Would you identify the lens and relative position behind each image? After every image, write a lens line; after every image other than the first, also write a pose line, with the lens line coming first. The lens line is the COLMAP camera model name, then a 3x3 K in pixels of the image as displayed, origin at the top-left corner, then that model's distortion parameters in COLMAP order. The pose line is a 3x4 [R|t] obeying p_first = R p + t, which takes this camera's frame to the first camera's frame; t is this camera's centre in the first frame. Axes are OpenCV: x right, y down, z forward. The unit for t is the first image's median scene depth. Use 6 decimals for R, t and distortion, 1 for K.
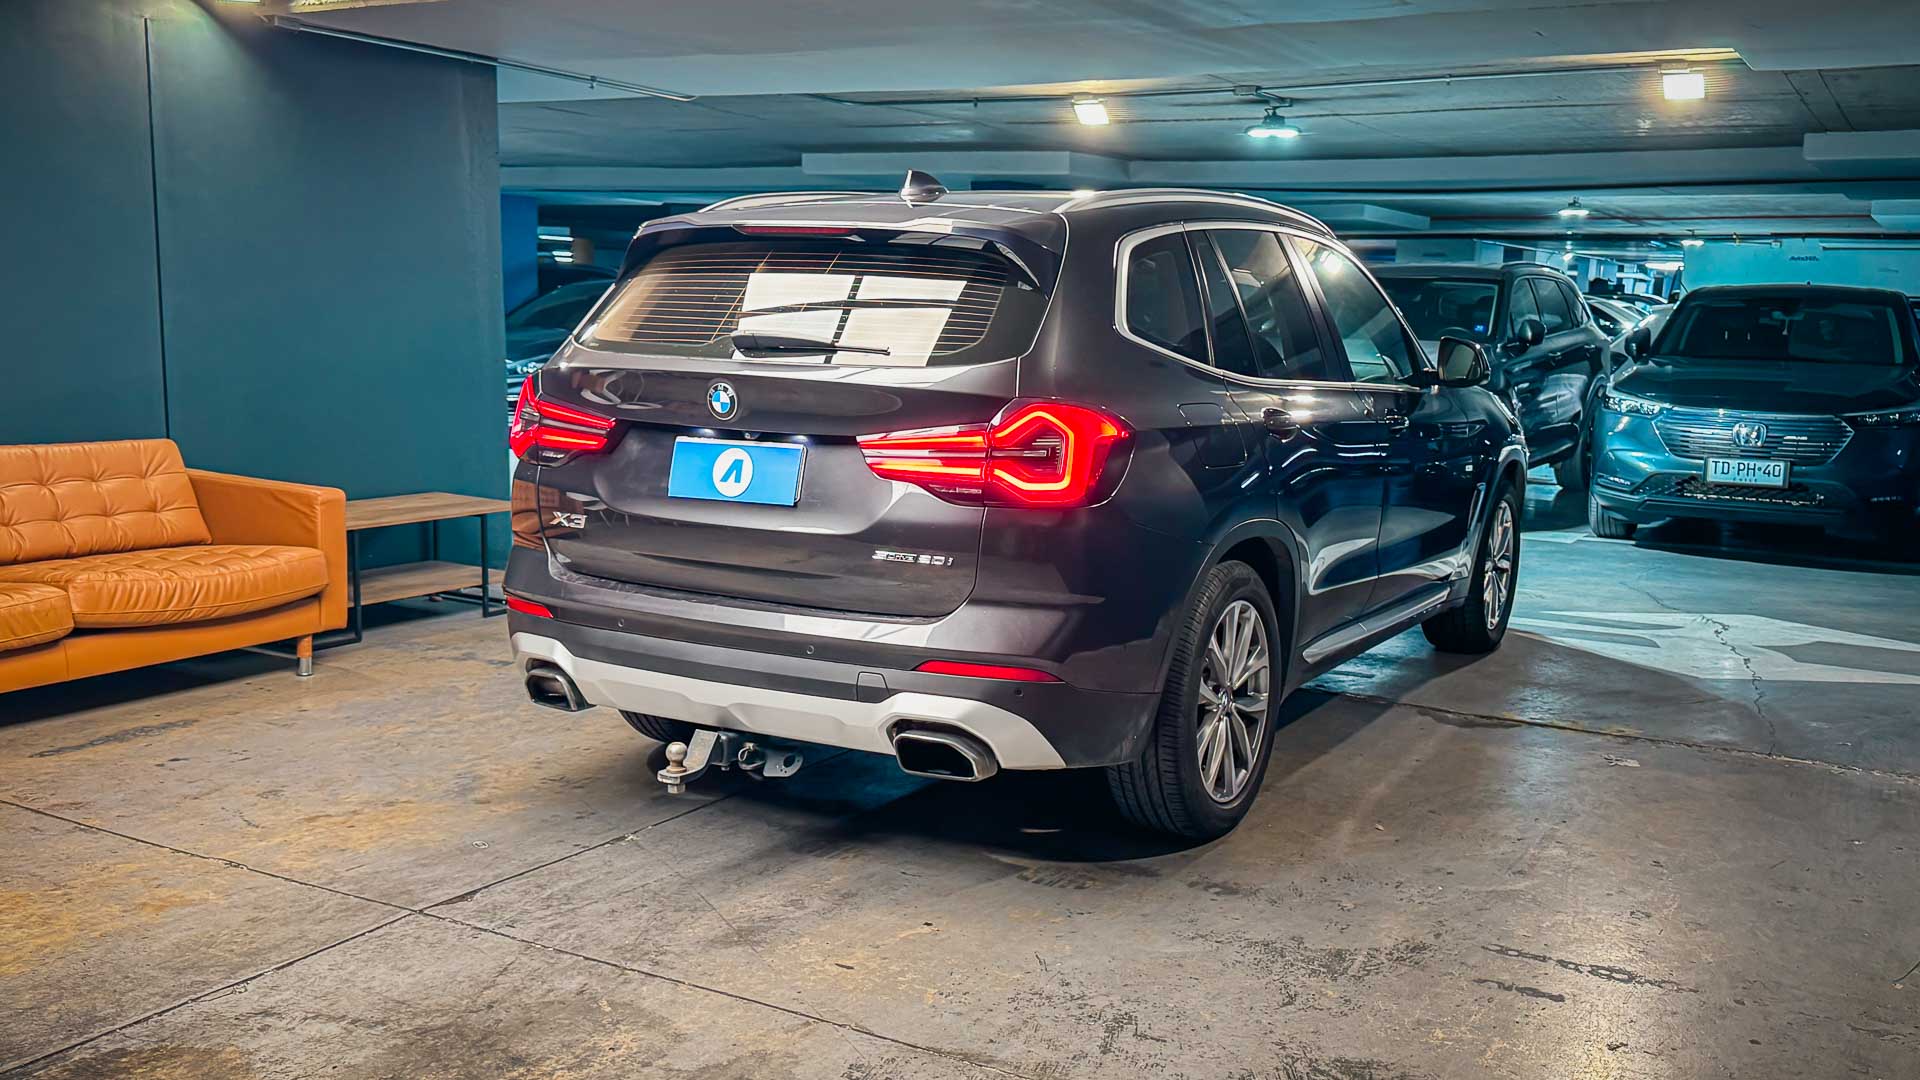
lens RADIAL K [[1678.8, 0, 1011.7], [0, 1678.8, 561.1], [0, 0, 1]] dist [0.163922, -0.364699]
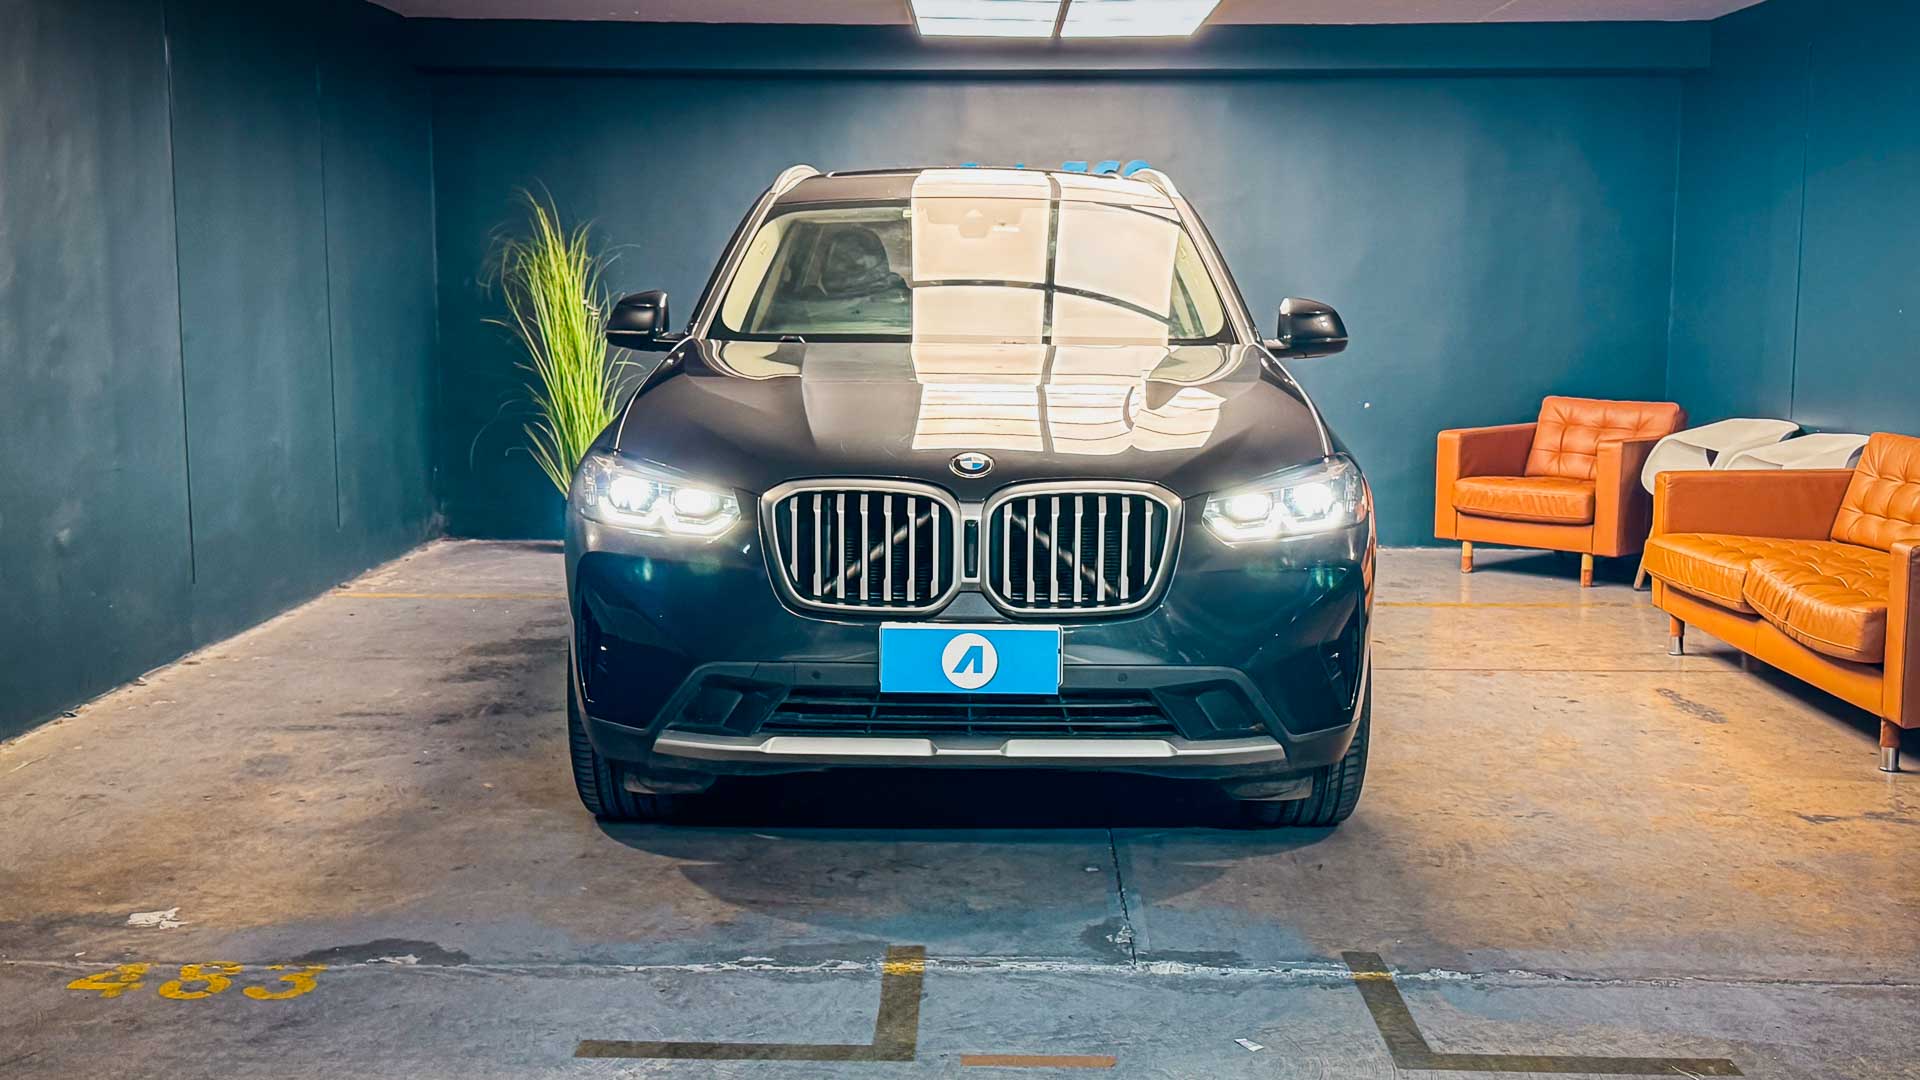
lens RADIAL K [[2055.2, 0, 960.0], [0, 2055.2, 540.0], [0, 0, 1]] dist [0.211404, -0.550627]
pose [[-0.876687, 0.029701, -0.480144, 0.619735], [-0.101635, 0.964127, 0.245213, -0.339064], [0.470203, 0.263775, -0.842219, 2.365774]]
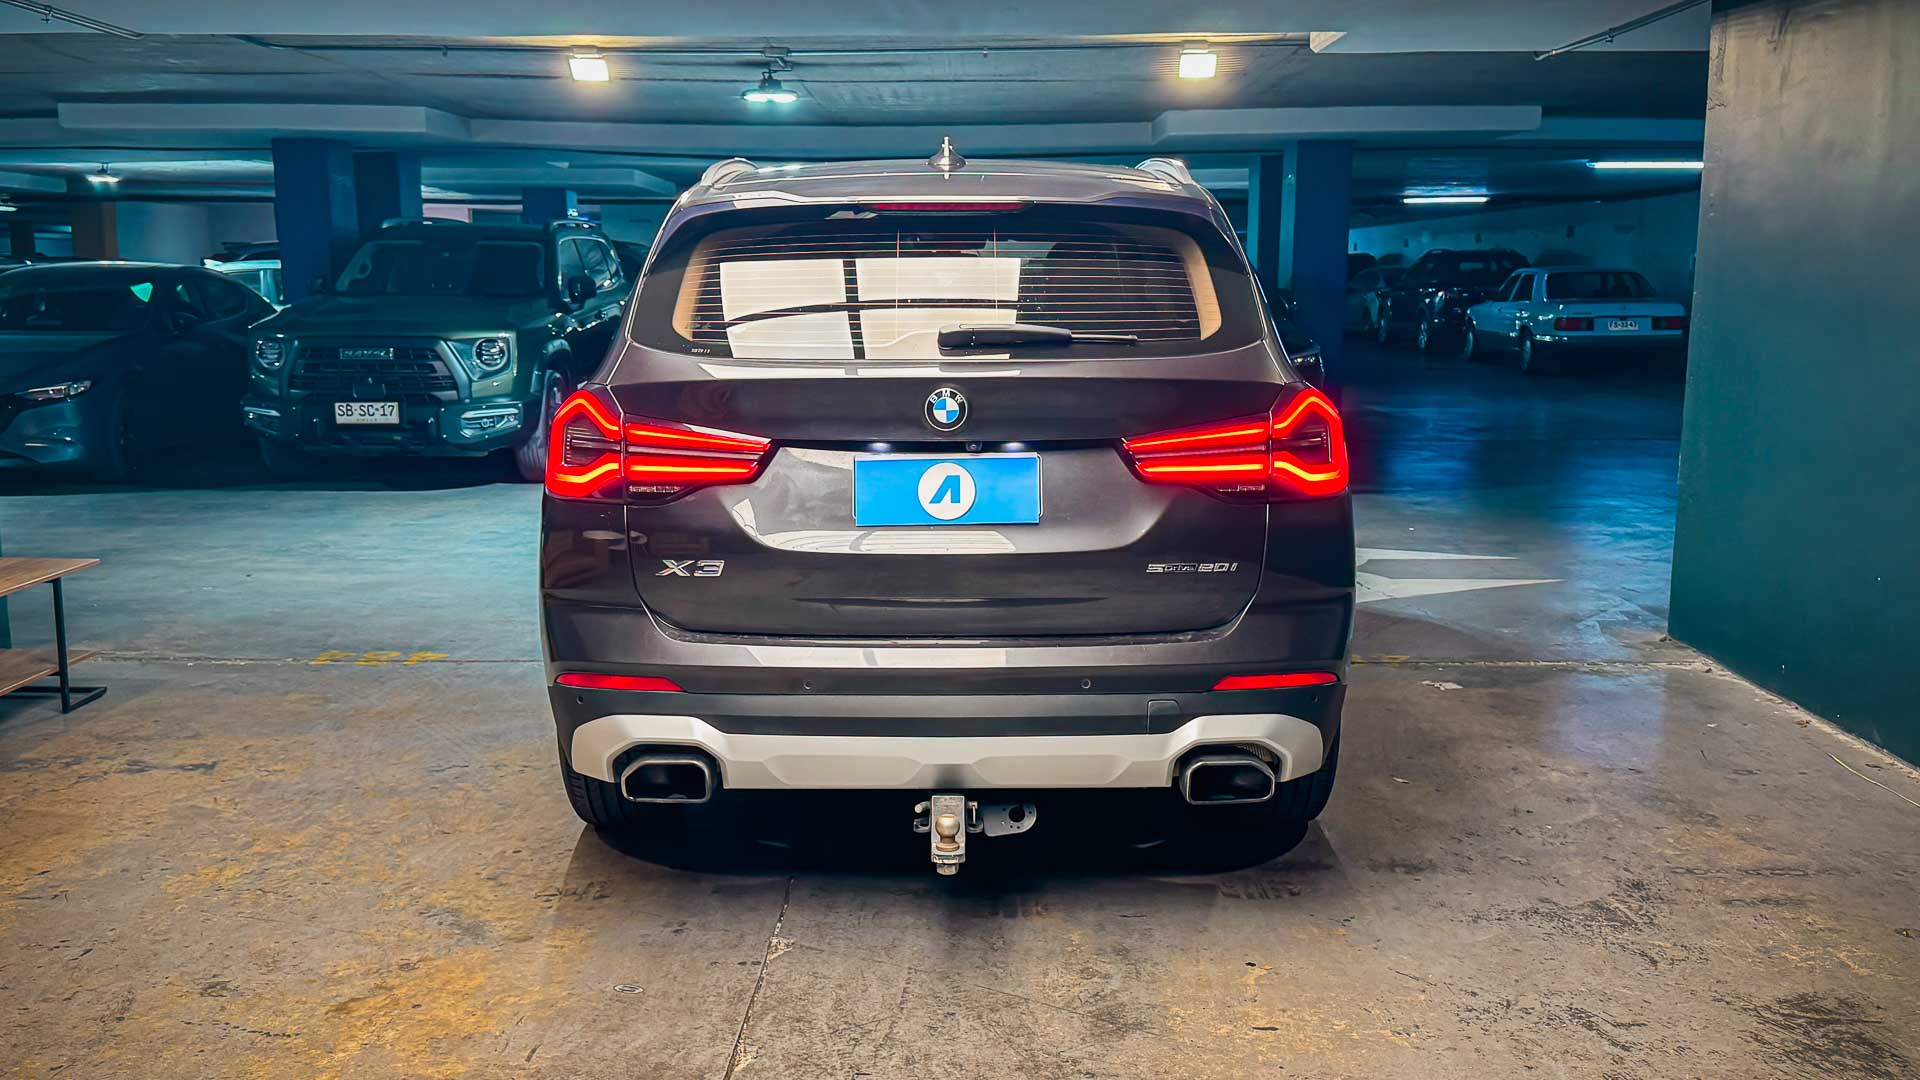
lens RADIAL K [[1686.2, 0, 945.2], [0, 1686.2, 540.5], [0, 0, 1]] dist [0.148346, -0.292744]
pose [[0.877245, -0.099844, 0.469544, -0.562085], [0.095835, 0.994866, 0.032501, -0.054879], [-0.470379, 0.016488, 0.882311, 0.241727]]
